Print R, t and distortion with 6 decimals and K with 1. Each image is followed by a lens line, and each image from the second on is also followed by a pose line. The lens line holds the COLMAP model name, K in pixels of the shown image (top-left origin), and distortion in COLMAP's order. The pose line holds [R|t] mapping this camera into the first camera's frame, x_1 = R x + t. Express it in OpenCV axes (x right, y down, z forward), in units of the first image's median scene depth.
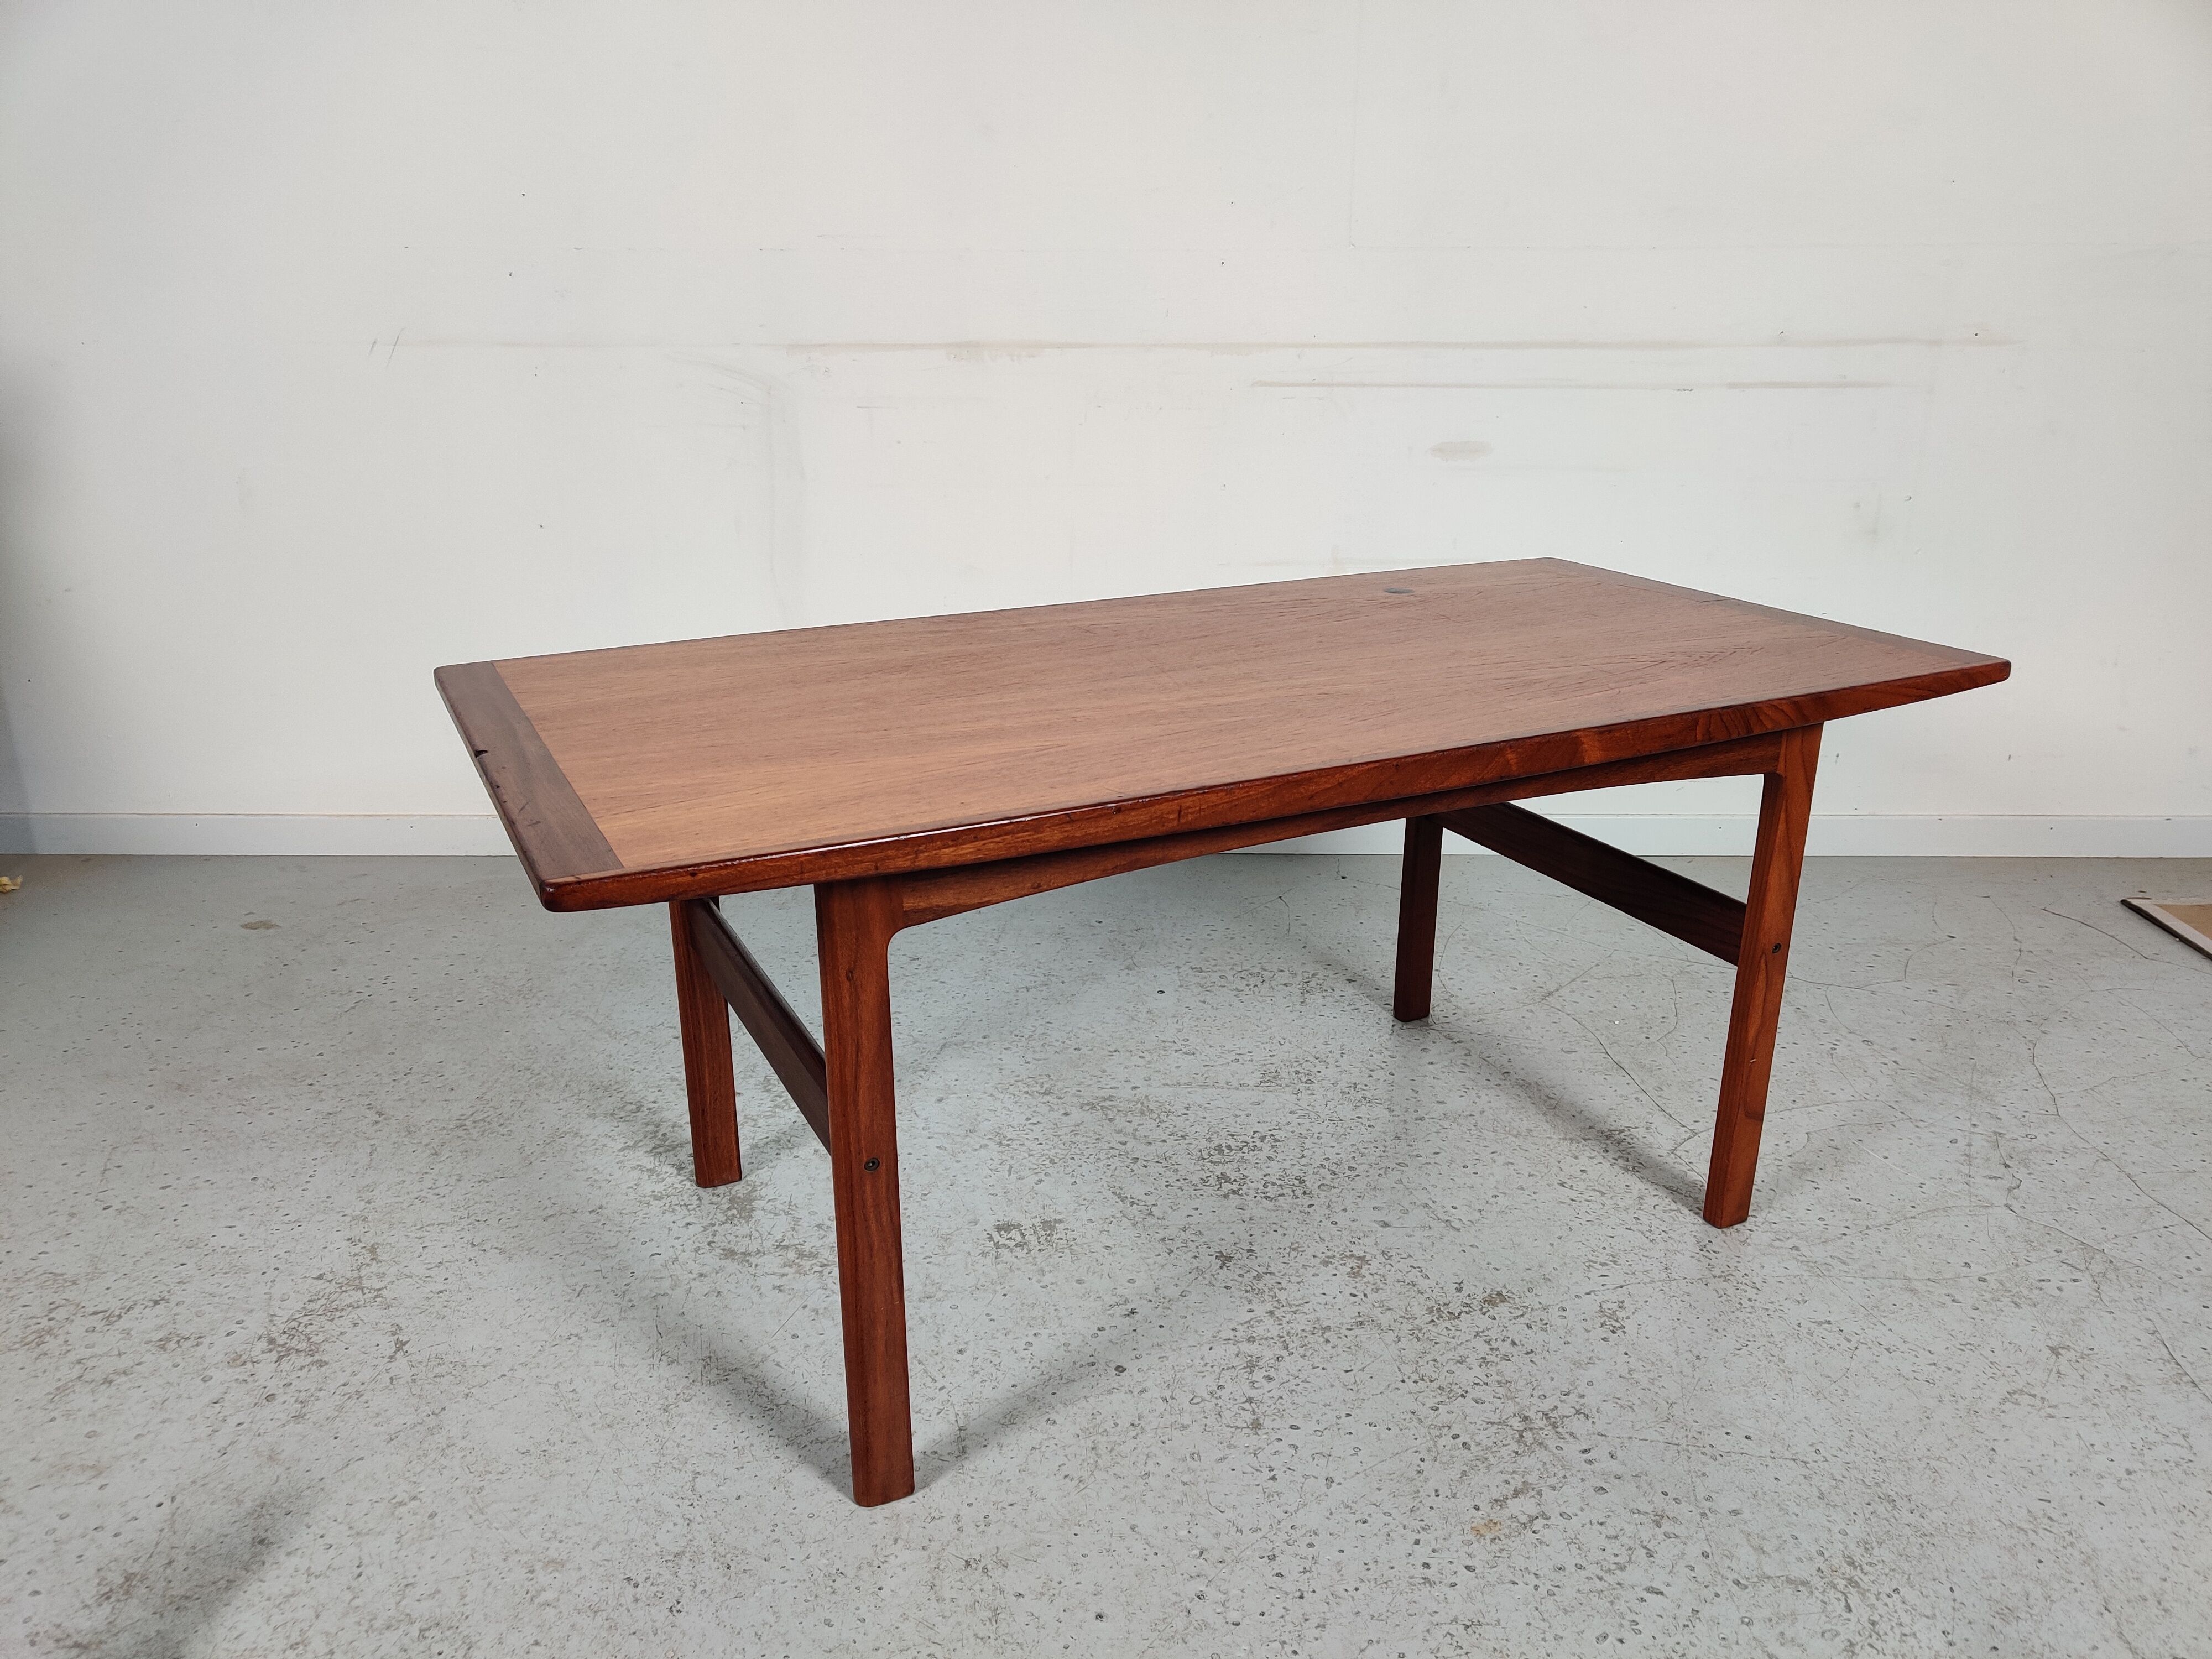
lens RADIAL K [[1670.2, 0, 1103.8], [0, 1670.2, 861.7], [0, 0, 1]] dist [0.050910, -0.044179]
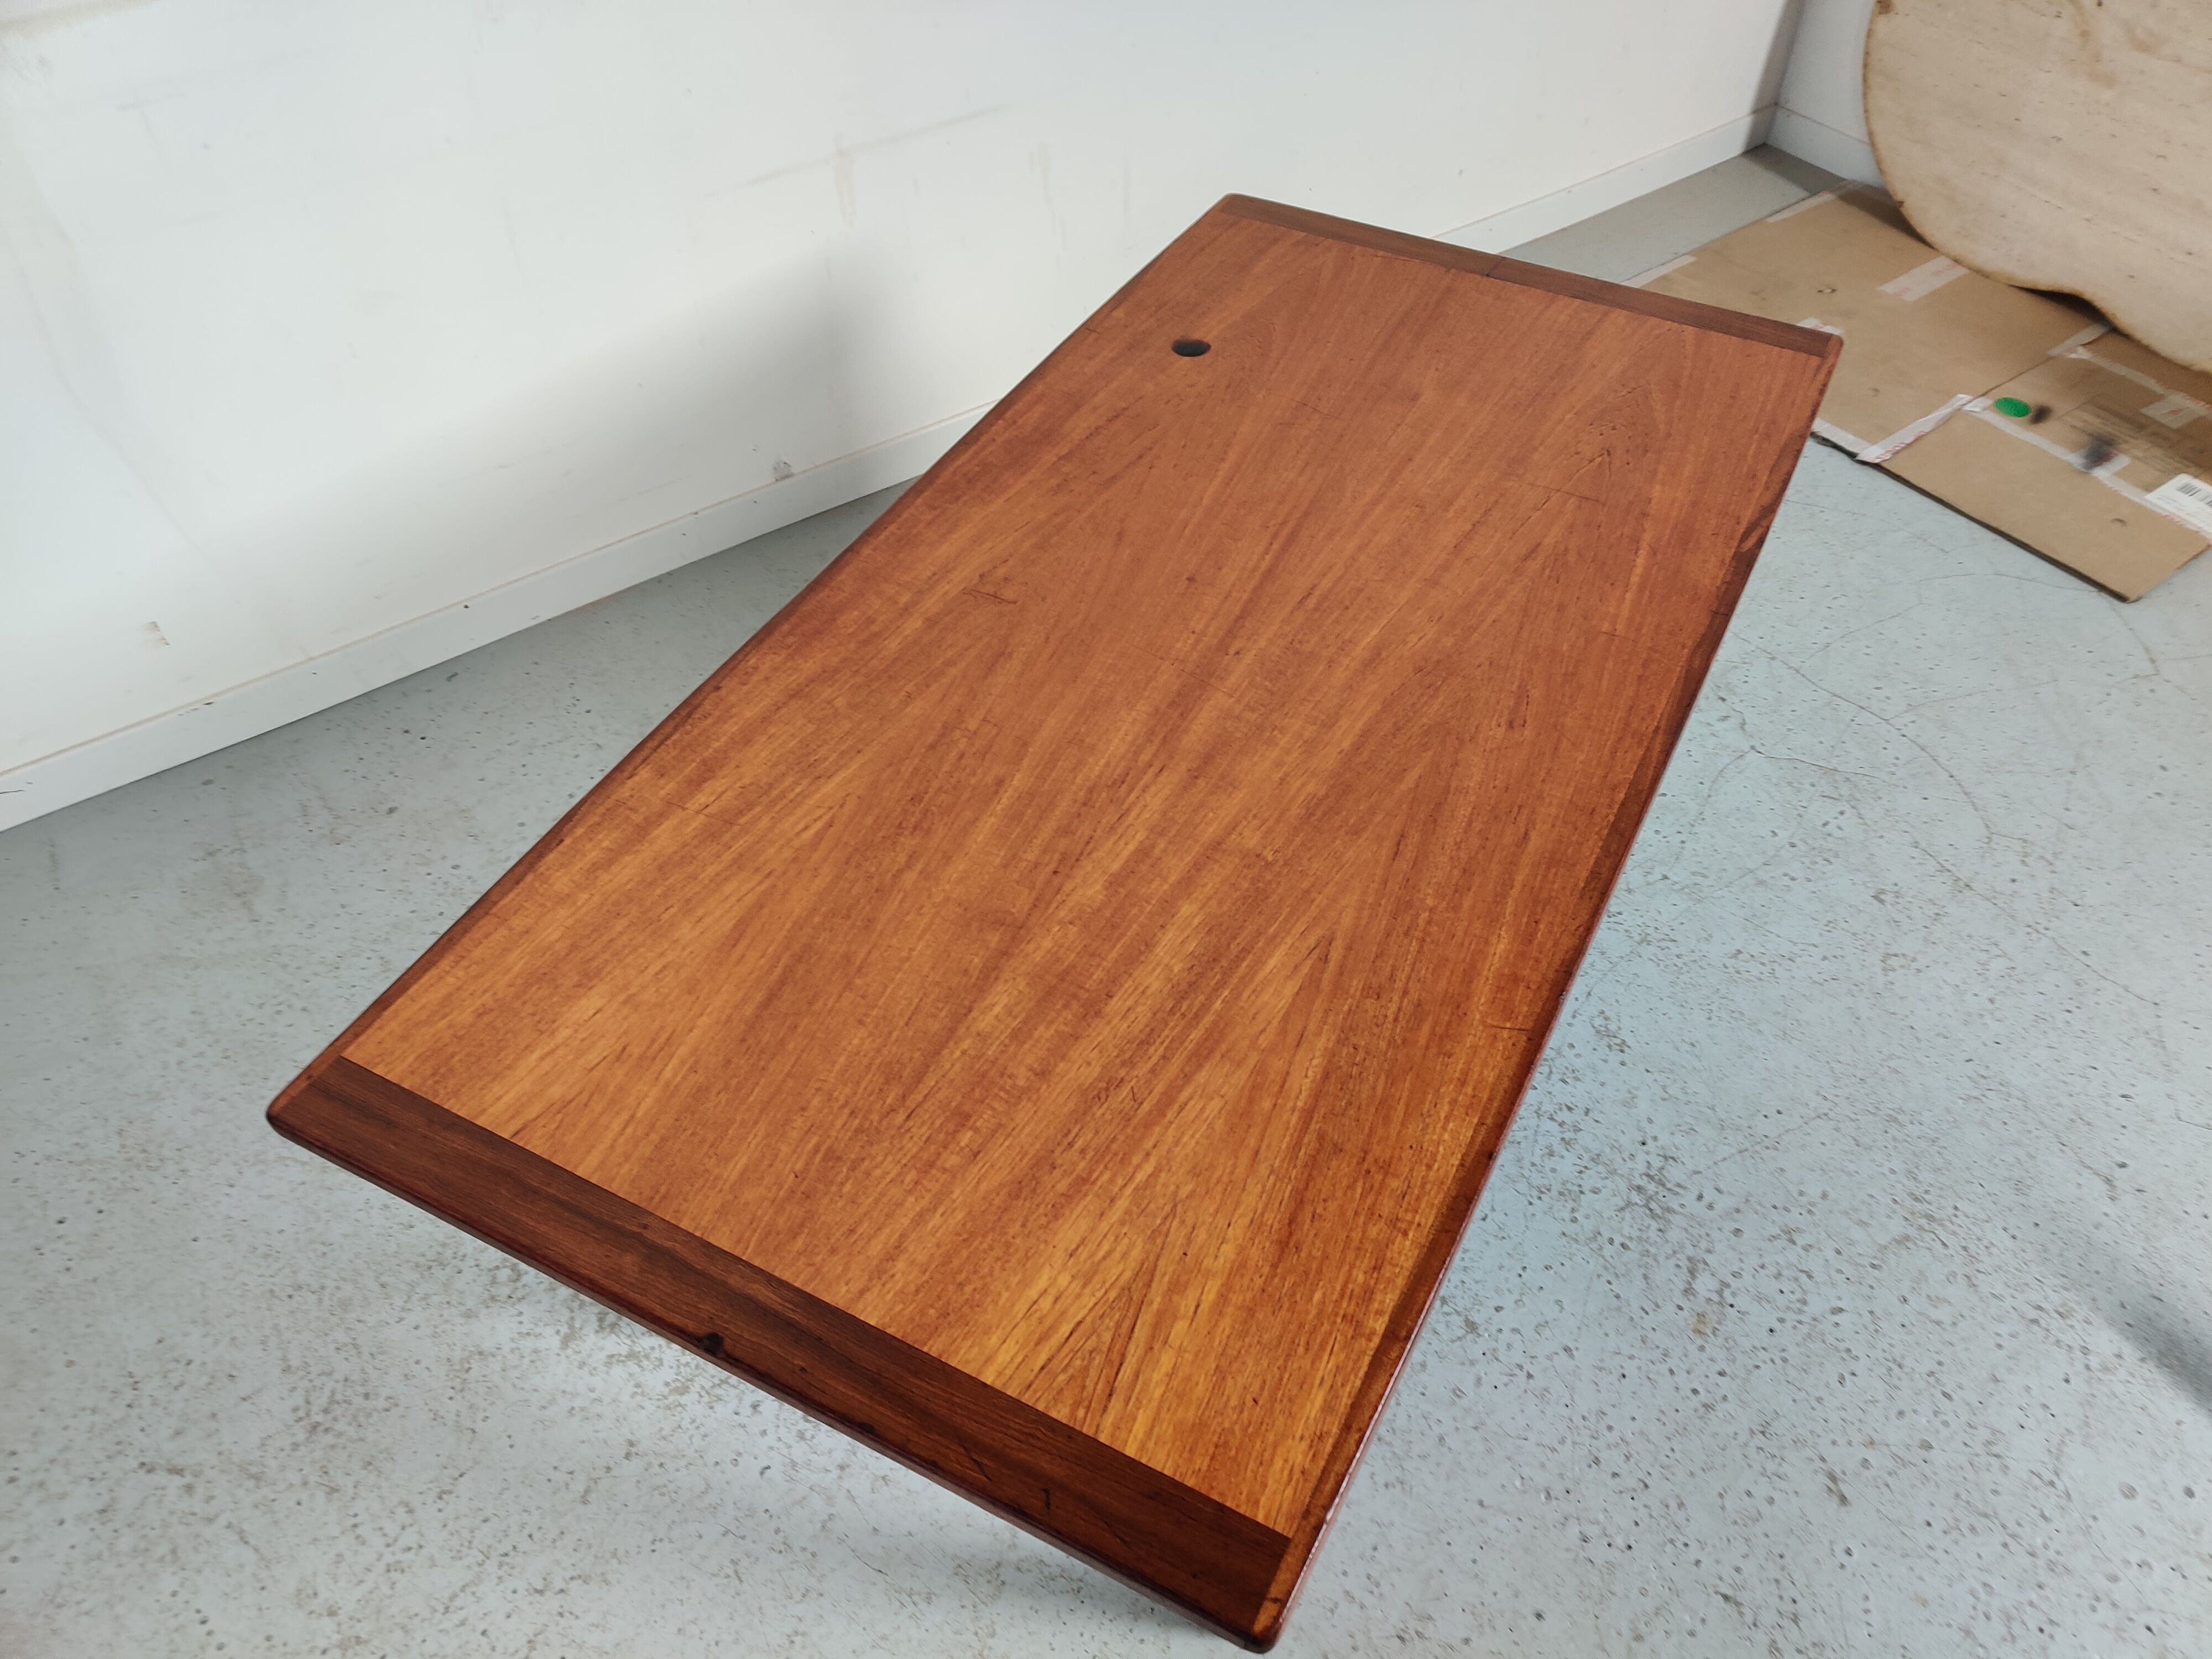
lens RADIAL K [[1670.2, 0, 1151.7], [0, 1670.2, 843.4], [0, 0, 1]] dist [0.050910, -0.044179]
pose [[0.802567, -0.427391, 0.416200, -0.359261], [0.192335, 0.845787, 0.497646, -0.459617], [-0.564706, -0.319345, 0.761003, 0.377032]]
